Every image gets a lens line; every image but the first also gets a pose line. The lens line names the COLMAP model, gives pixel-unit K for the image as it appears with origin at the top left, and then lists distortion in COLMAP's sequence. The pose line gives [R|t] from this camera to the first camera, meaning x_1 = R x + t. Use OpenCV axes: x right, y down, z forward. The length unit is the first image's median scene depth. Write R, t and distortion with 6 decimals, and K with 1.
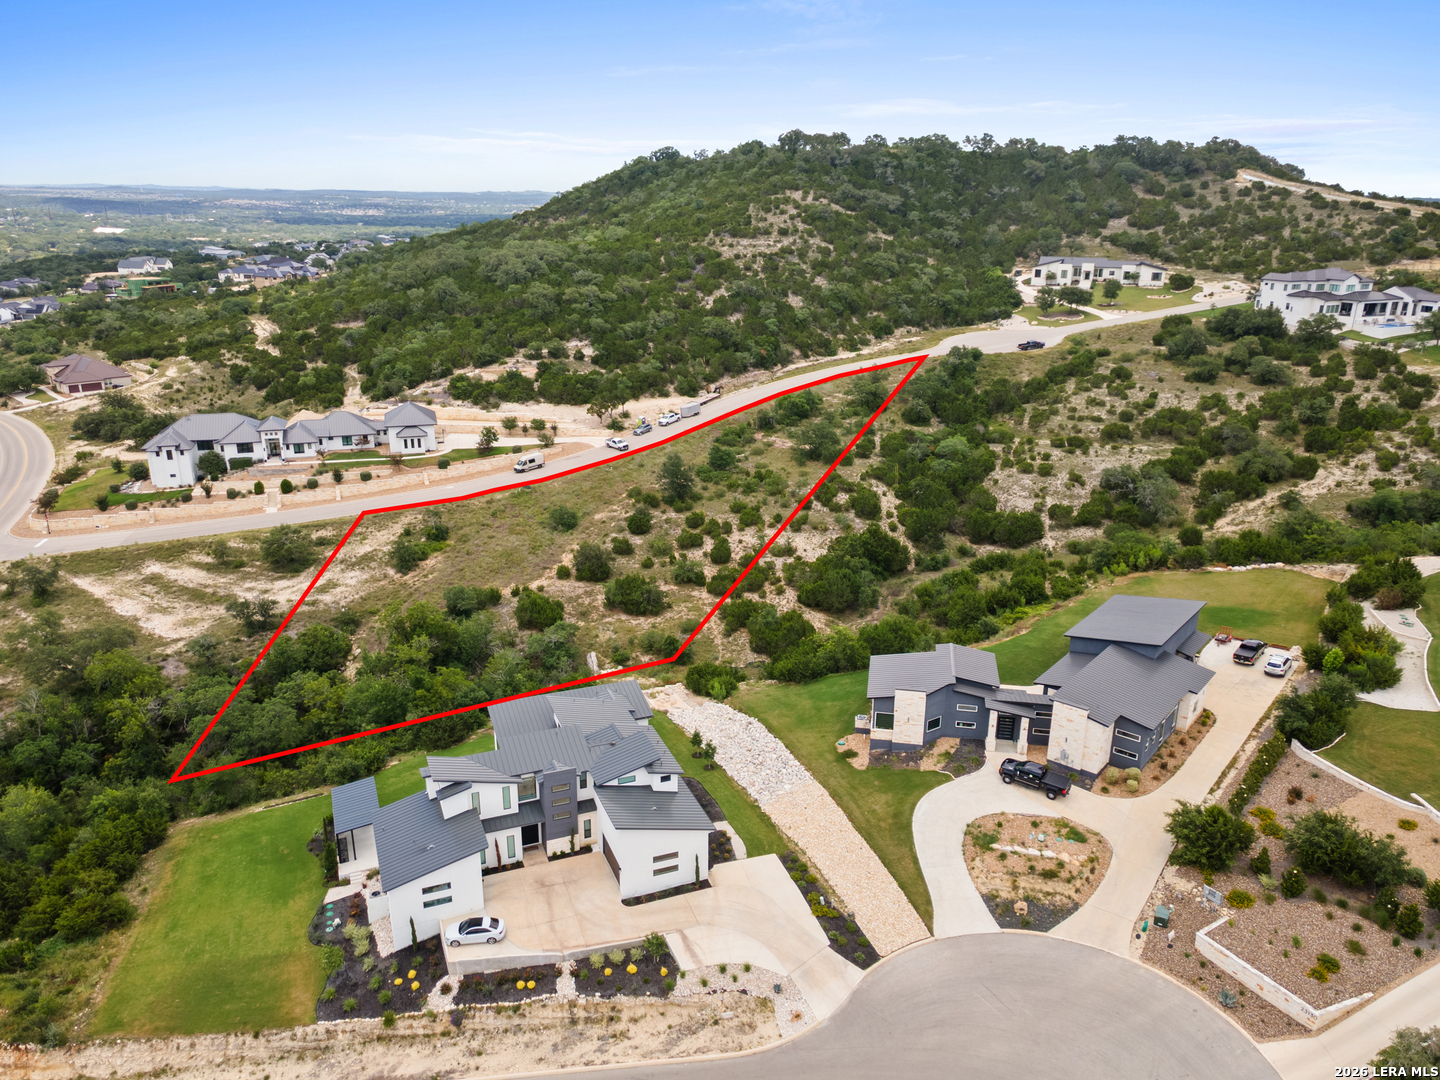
lens RADIAL K [[1038.8, 0, 711.6], [0, 1038.8, 544.1], [0, 0, 1]] dist [0.046933, -0.001963]
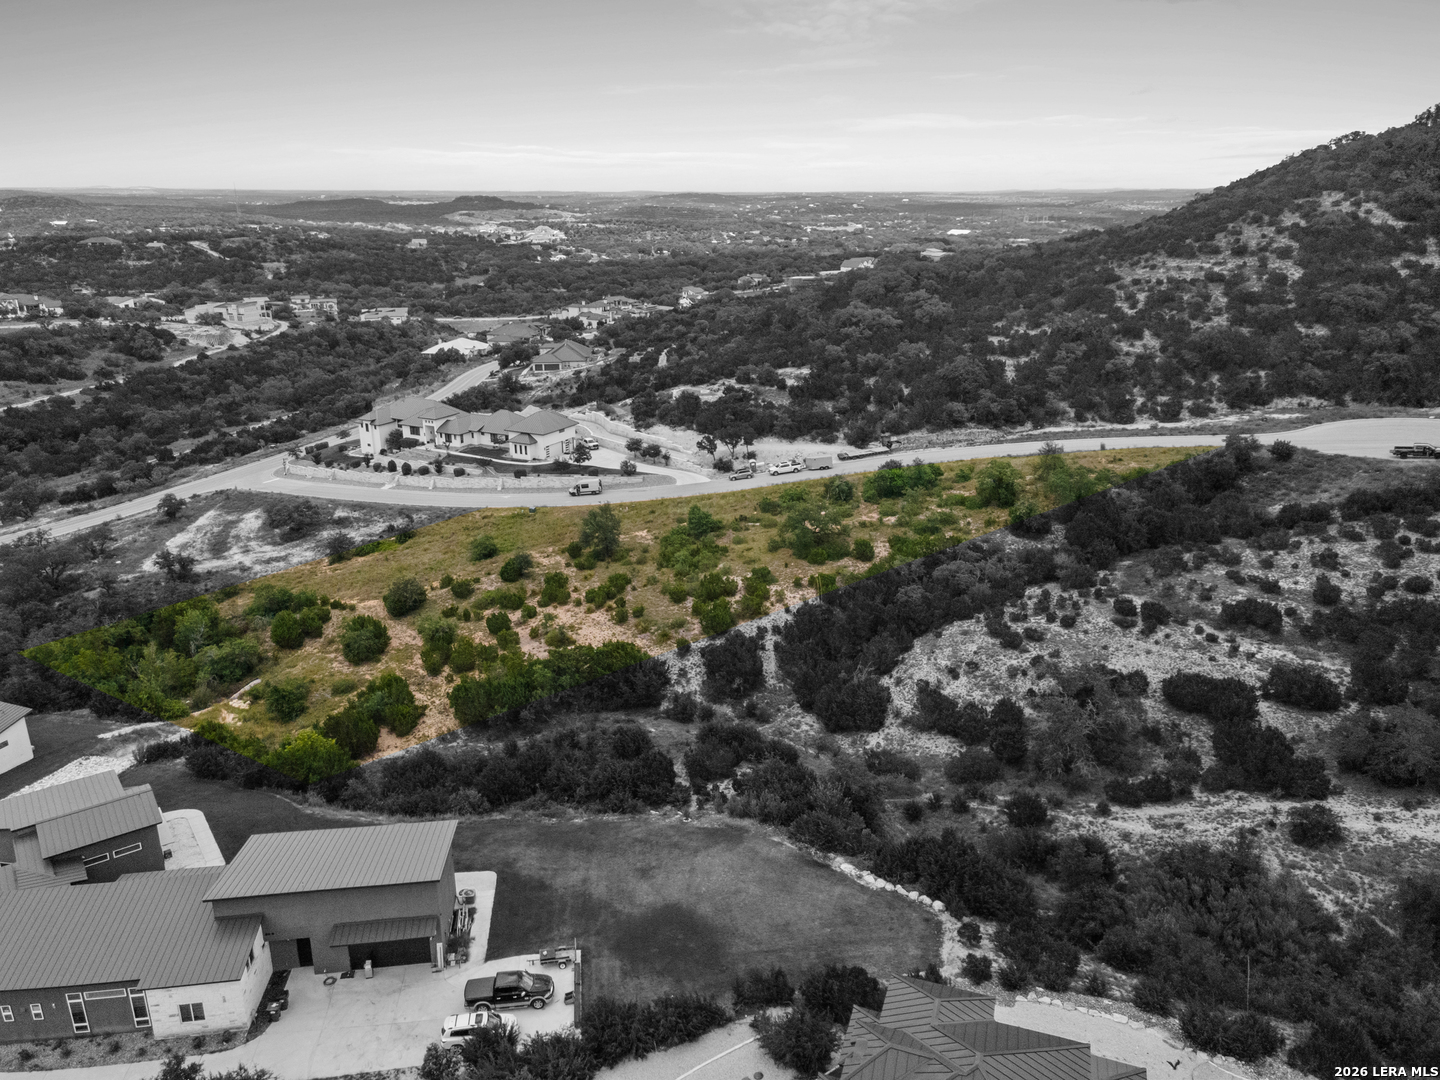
lens RADIAL K [[1038.8, 0, 711.6], [0, 1038.8, 544.1], [0, 0, 1]] dist [0.046933, -0.001963]
pose [[0.727531, 0.214370, -0.651724, 0.549477], [-0.214449, 0.973389, 0.080782, -0.130038], [0.651698, 0.080990, 0.754142, 0.355379]]
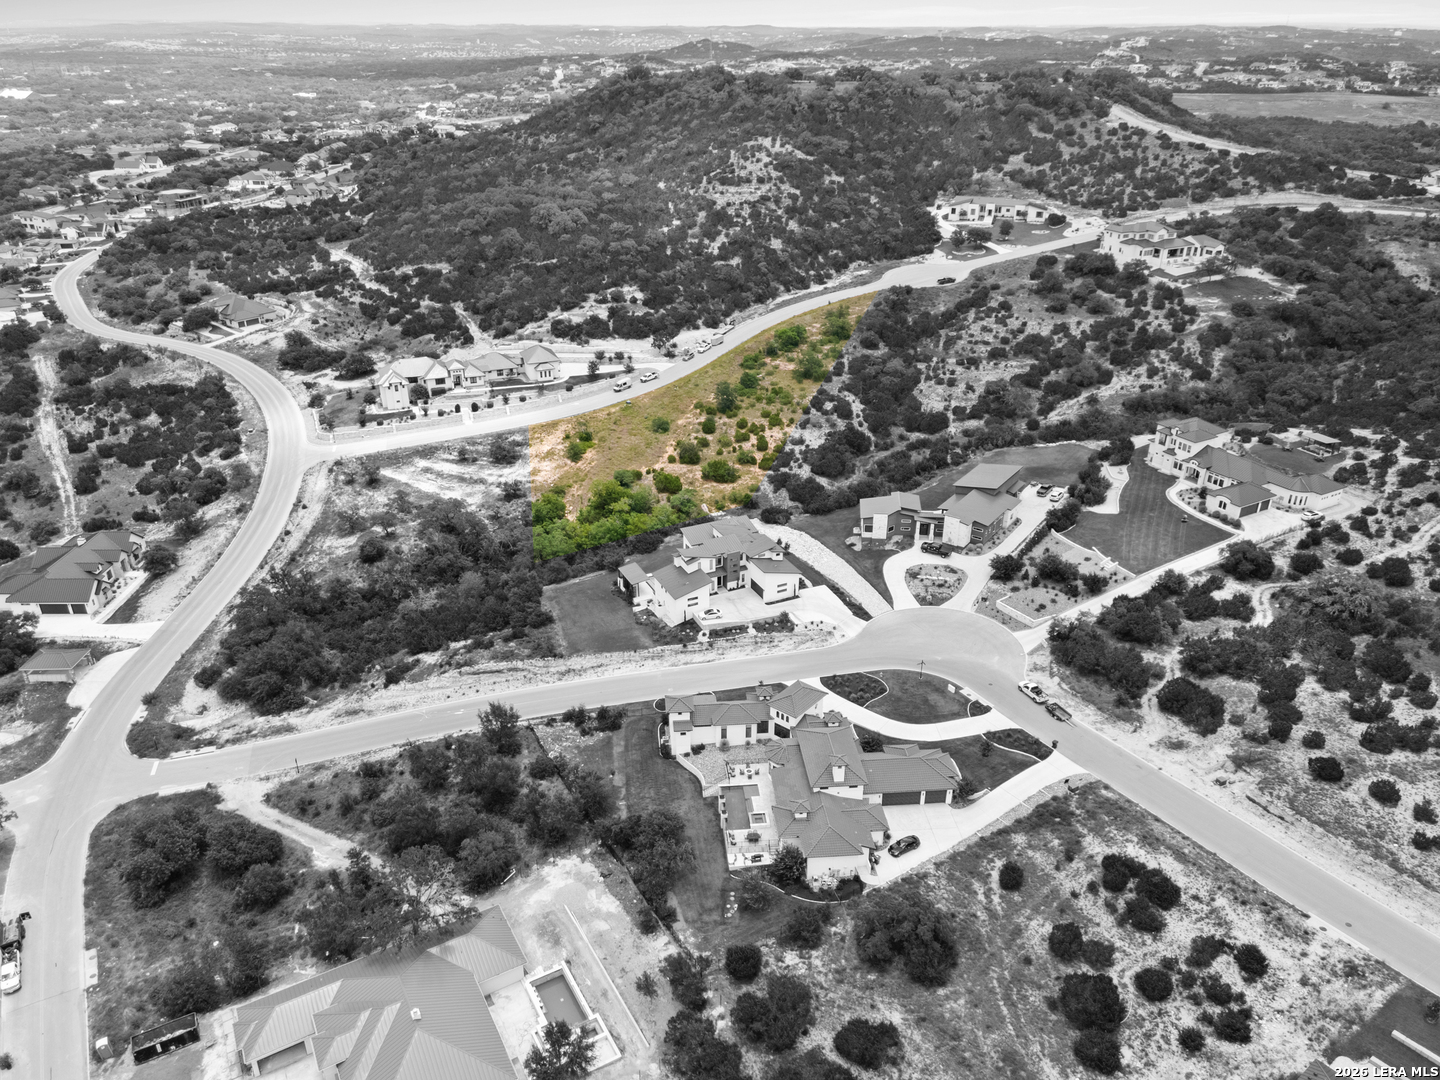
lens RADIAL K [[1038.8, 0, 711.6], [0, 1038.8, 544.1], [0, 0, 1]] dist [0.046933, -0.001963]
pose [[0.997397, -0.038775, 0.060792, -0.147231], [0.030123, 0.990075, 0.137273, -0.052423], [-0.065512, -0.135085, 0.988666, -0.562898]]
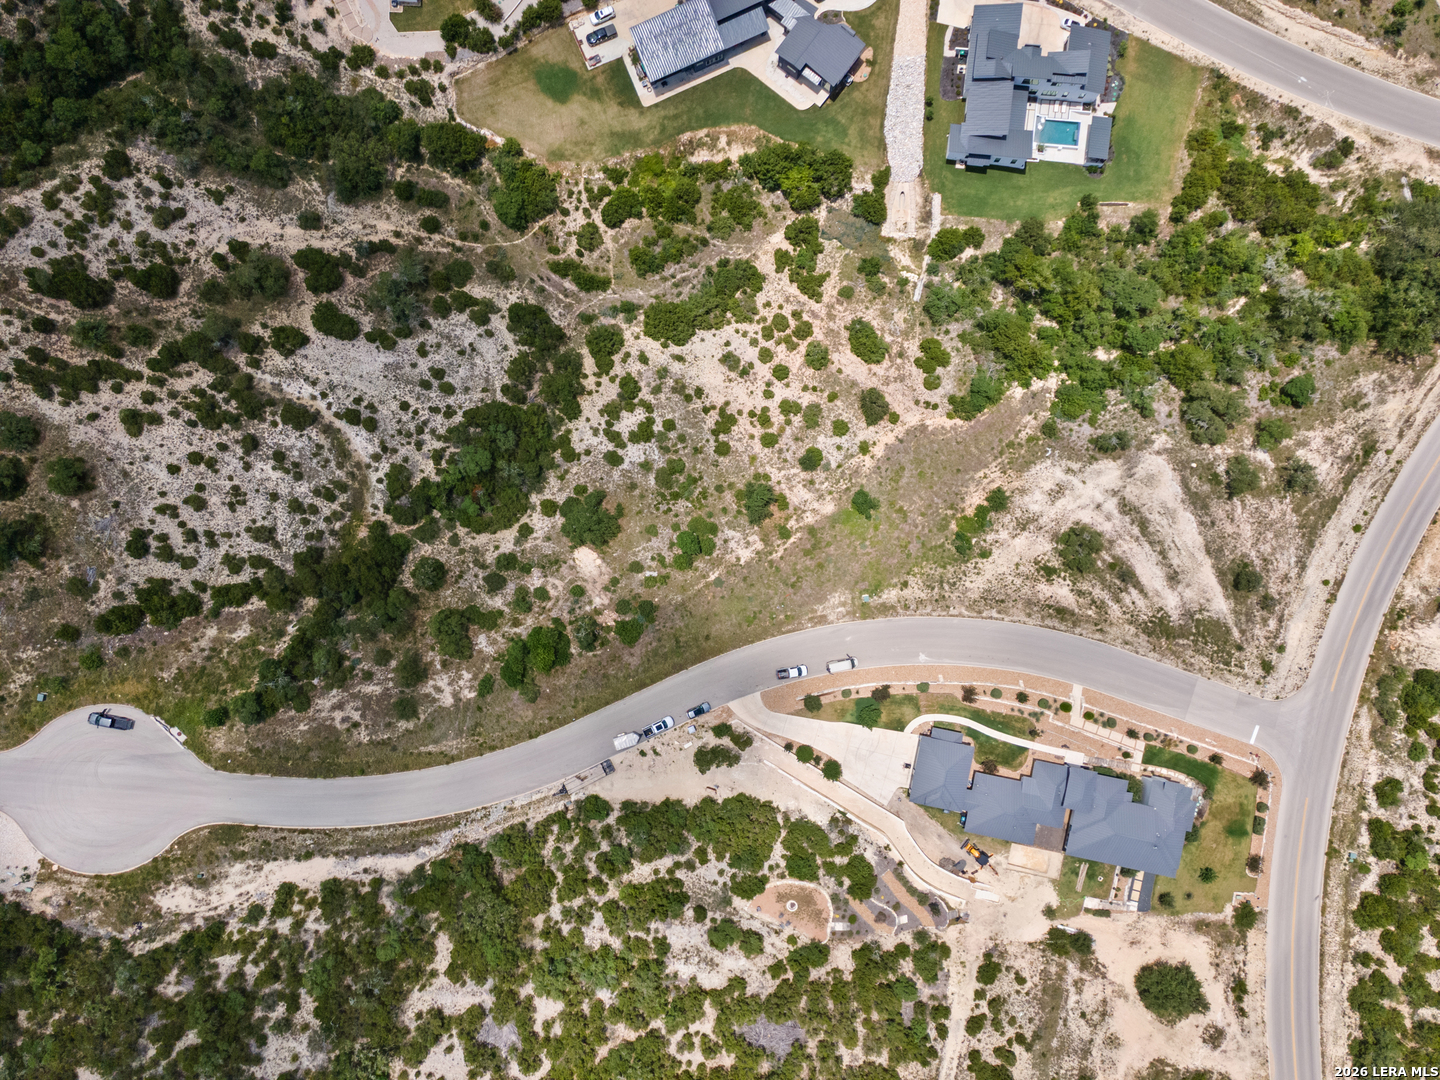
lens RADIAL K [[1038.8, 0, 711.6], [0, 1038.8, 544.1], [0, 0, 1]] dist [0.046933, -0.001963]
pose [[-0.888212, -0.458928, 0.021531, -0.032048], [0.166836, -0.278521, 0.945829, -1.013081], [-0.428071, 0.843689, 0.323951, 0.637854]]
